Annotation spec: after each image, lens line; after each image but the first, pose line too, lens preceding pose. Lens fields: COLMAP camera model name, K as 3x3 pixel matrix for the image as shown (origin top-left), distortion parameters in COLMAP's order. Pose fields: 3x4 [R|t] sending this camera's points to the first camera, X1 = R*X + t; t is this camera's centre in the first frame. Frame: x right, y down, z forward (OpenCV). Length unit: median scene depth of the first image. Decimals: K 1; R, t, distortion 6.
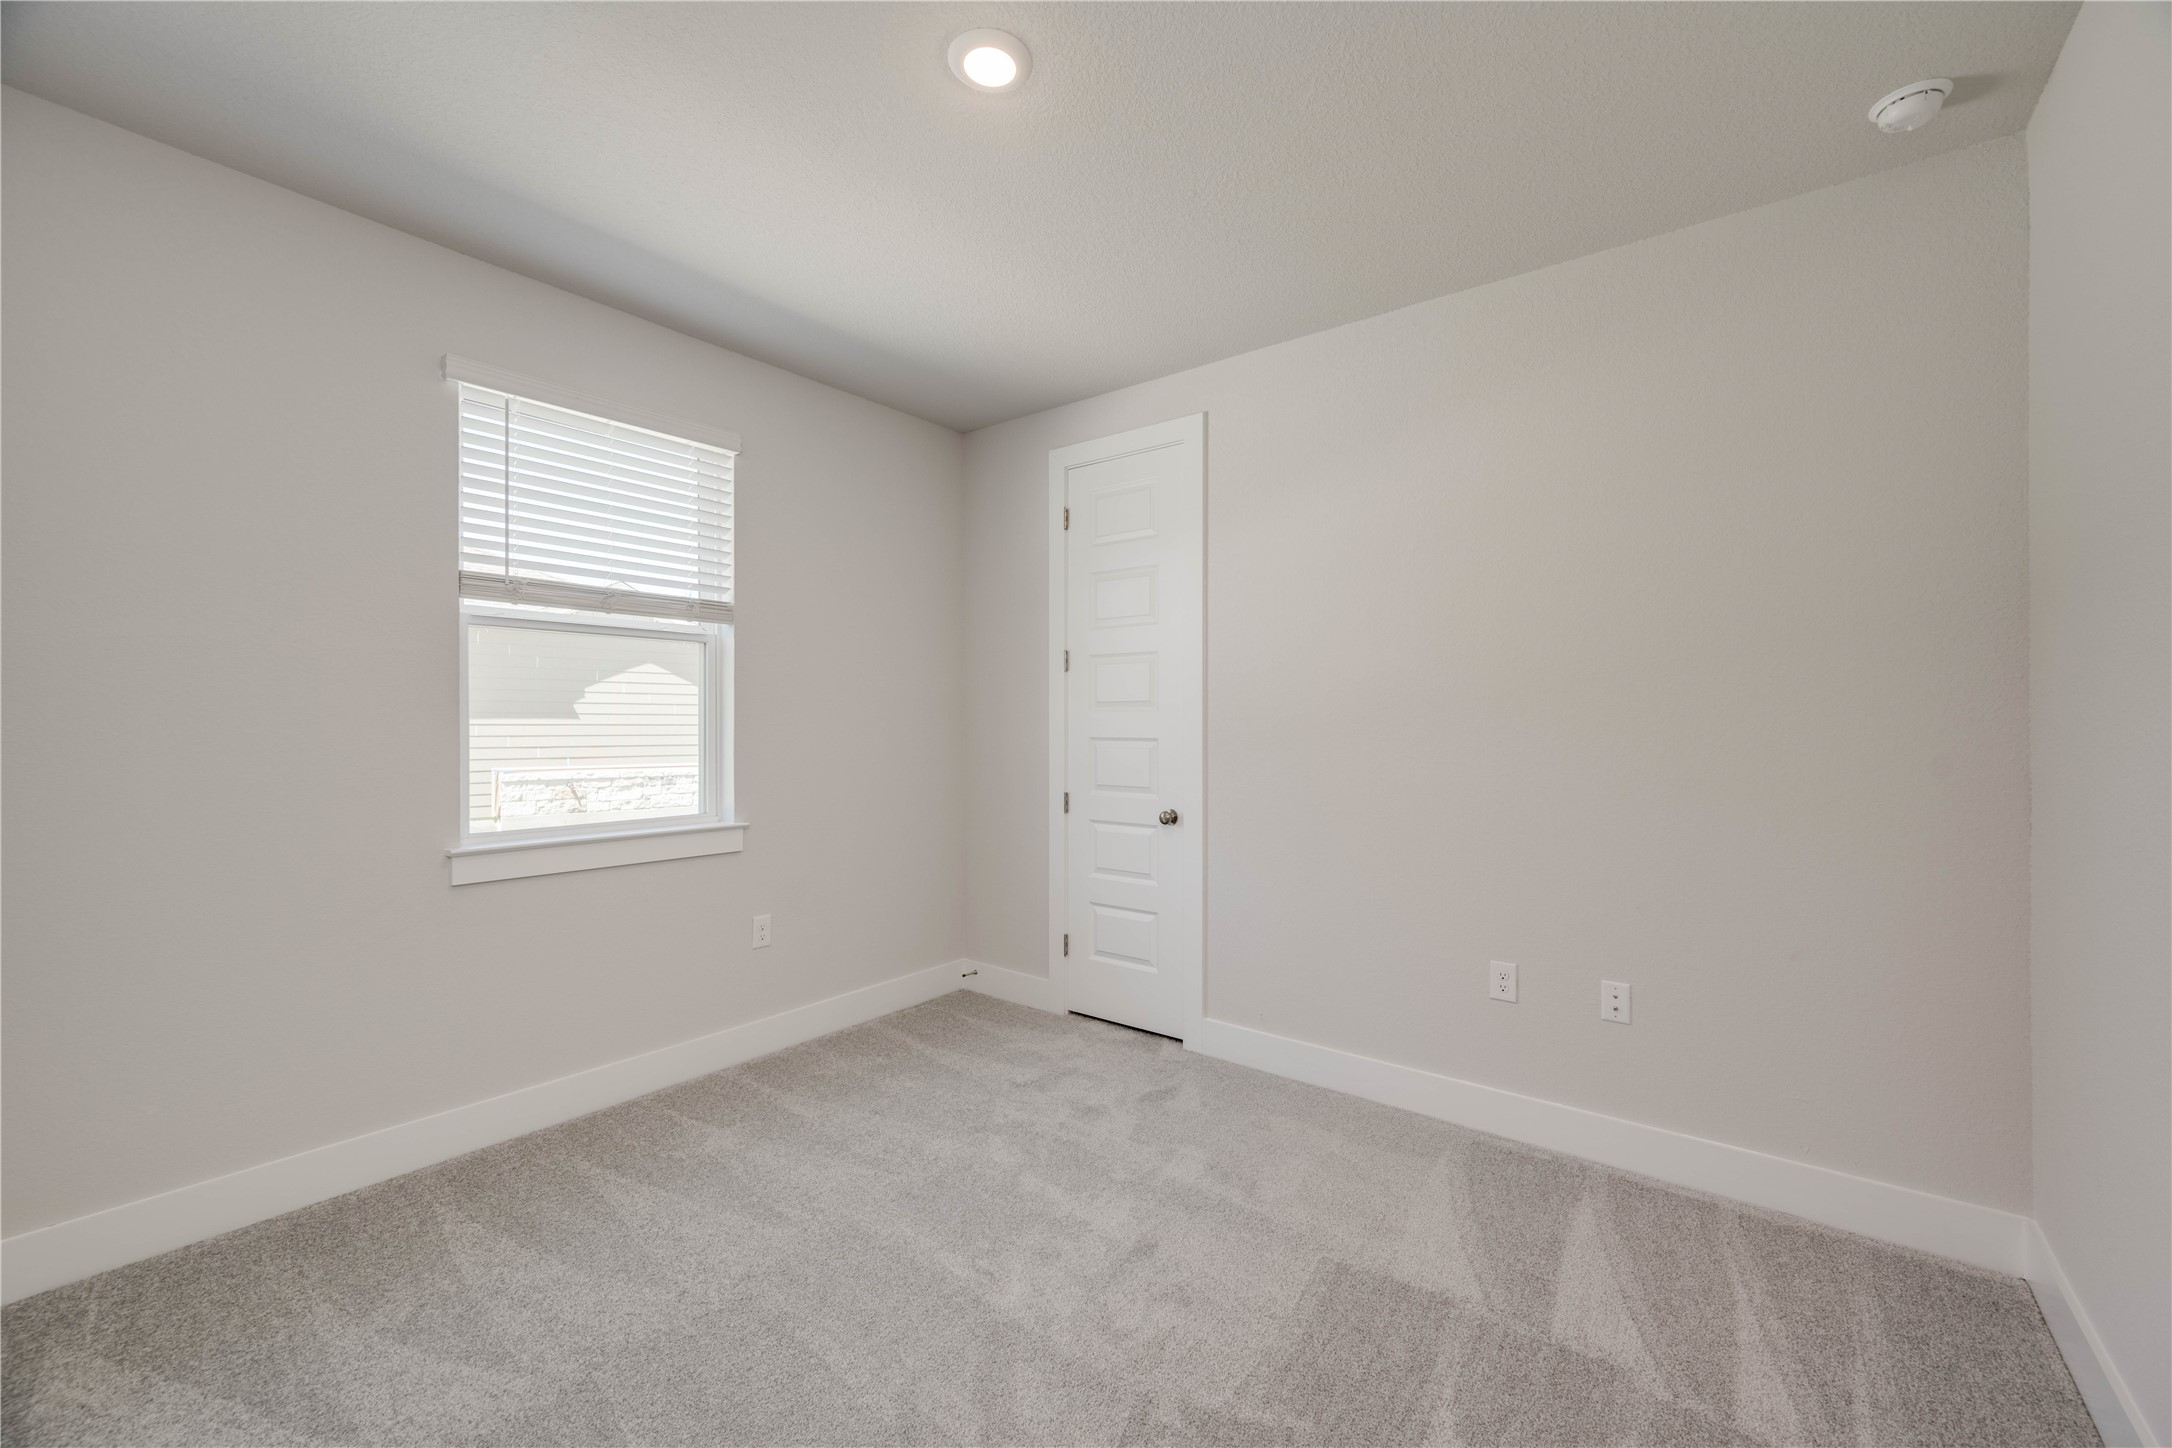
lens RADIAL K [[1016.8, 0, 1093.5], [0, 1016.8, 732.4], [0, 0, 1]] dist [-0.000644, 0.000297]
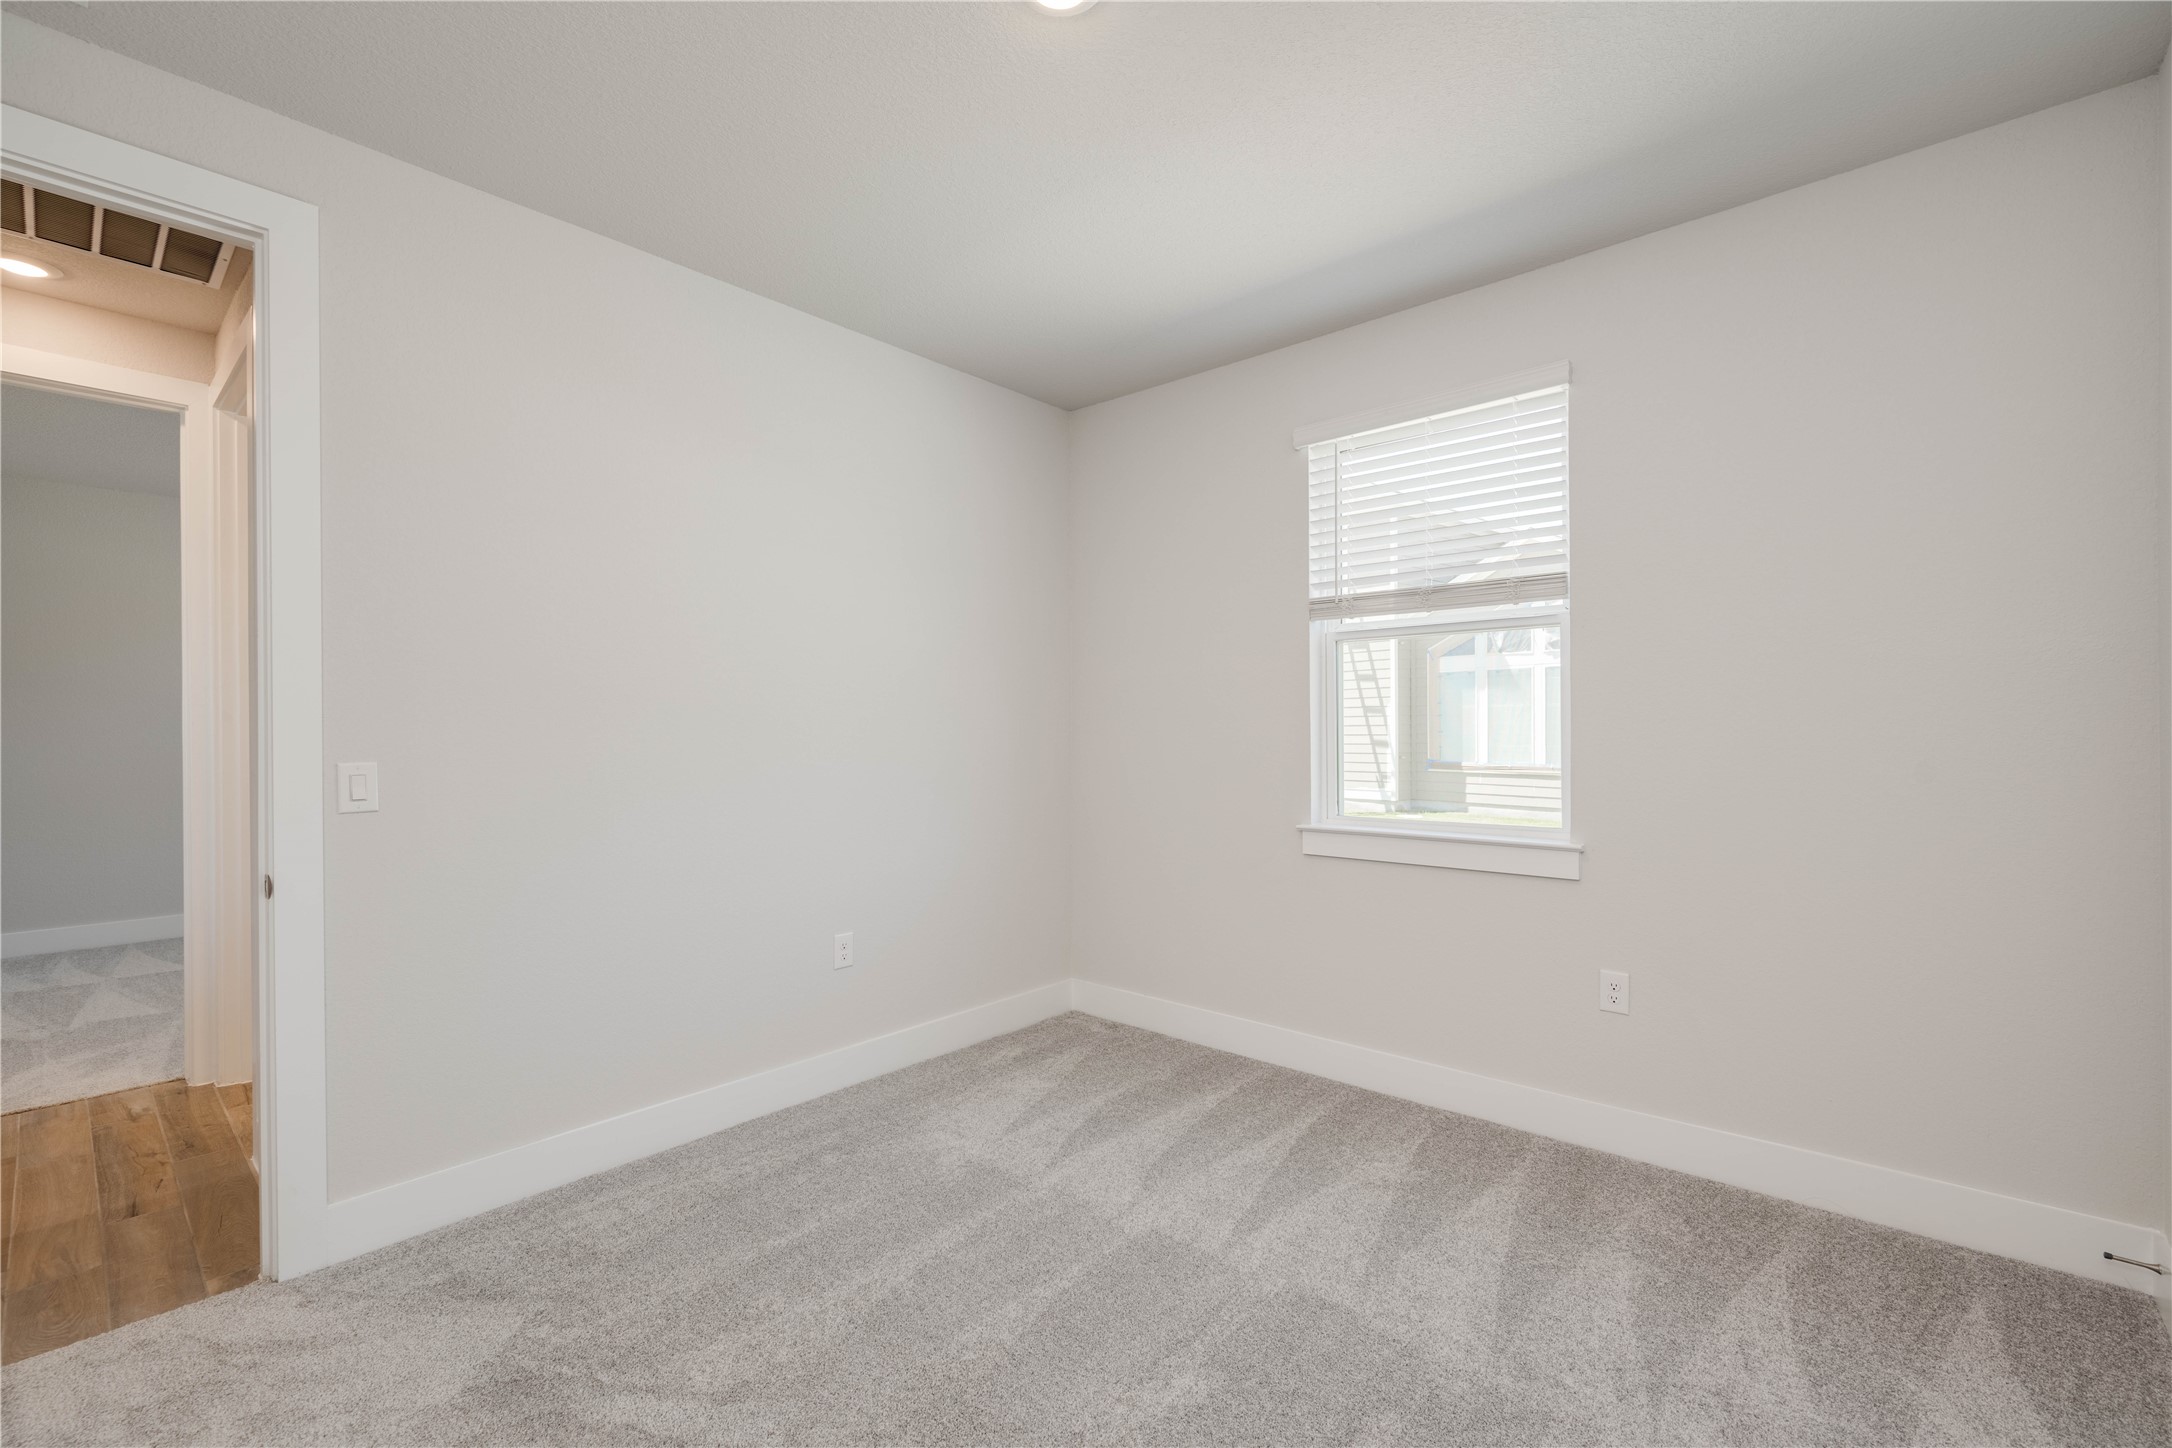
lens RADIAL K [[1016.8, 0, 1093.5], [0, 1016.8, 732.4], [0, 0, 1]] dist [-0.000644, 0.000297]
pose [[-0.181966, 0.007653, -0.983275, 0.579343], [0.003246, 0.999969, 0.007182, -0.006935], [0.983300, -0.001885, -0.181985, 0.881381]]
